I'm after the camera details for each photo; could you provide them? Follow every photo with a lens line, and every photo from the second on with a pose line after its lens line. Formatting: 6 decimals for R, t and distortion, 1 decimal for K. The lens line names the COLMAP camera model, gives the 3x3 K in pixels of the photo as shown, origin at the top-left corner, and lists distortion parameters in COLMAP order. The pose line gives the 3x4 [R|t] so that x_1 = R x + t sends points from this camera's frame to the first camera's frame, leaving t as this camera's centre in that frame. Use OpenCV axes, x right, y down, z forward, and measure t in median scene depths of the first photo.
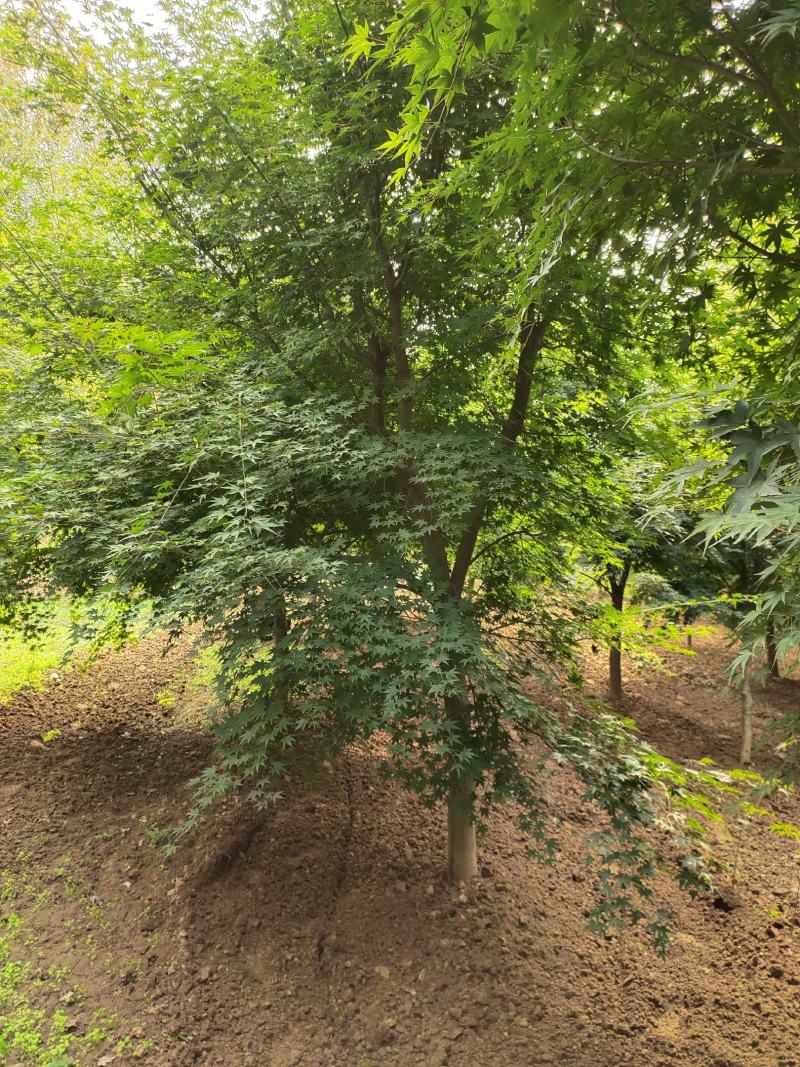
lens RADIAL K [[764.9, 0, 403.0], [0, 764.9, 529.7], [0, 0, 1]] dist [0.008209, -0.021292]
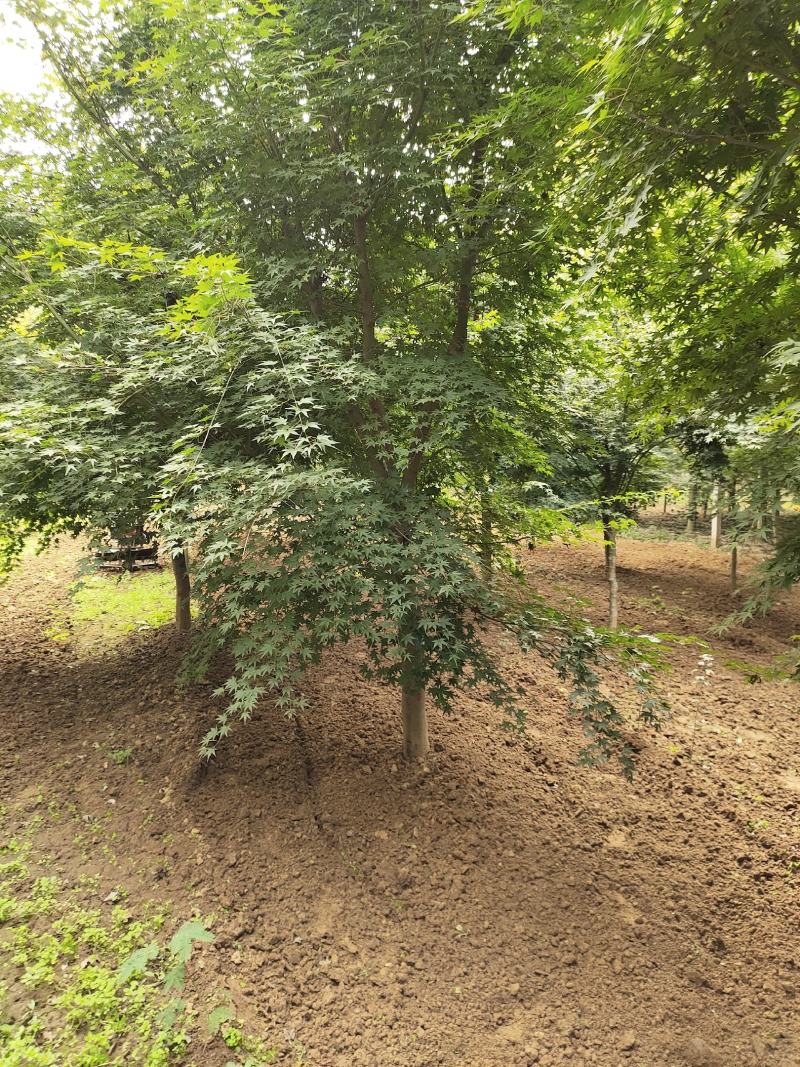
lens RADIAL K [[764.9, 0, 390.9], [0, 764.9, 533.2], [0, 0, 1]] dist [0.008209, -0.021292]
pose [[0.975372, -0.066719, 0.210233, -0.221491], [0.043277, 0.992515, 0.114199, -0.003063], [-0.216278, -0.102289, 0.970959, -0.071416]]
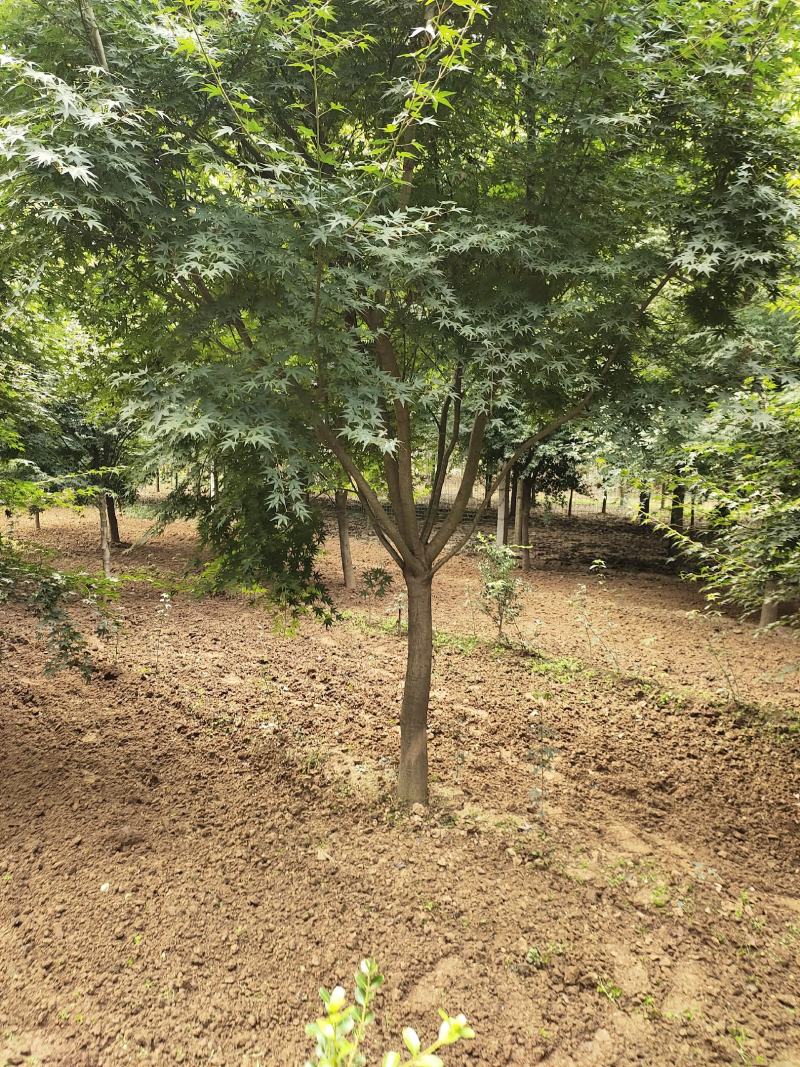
lens RADIAL K [[764.9, 0, 407.5], [0, 764.9, 522.6], [0, 0, 1]] dist [0.008209, -0.021292]
pose [[0.670736, -0.103521, 0.734437, -0.300767], [0.005826, 0.990917, 0.134351, -0.000500], [-0.741674, -0.085835, 0.665246, -0.460290]]
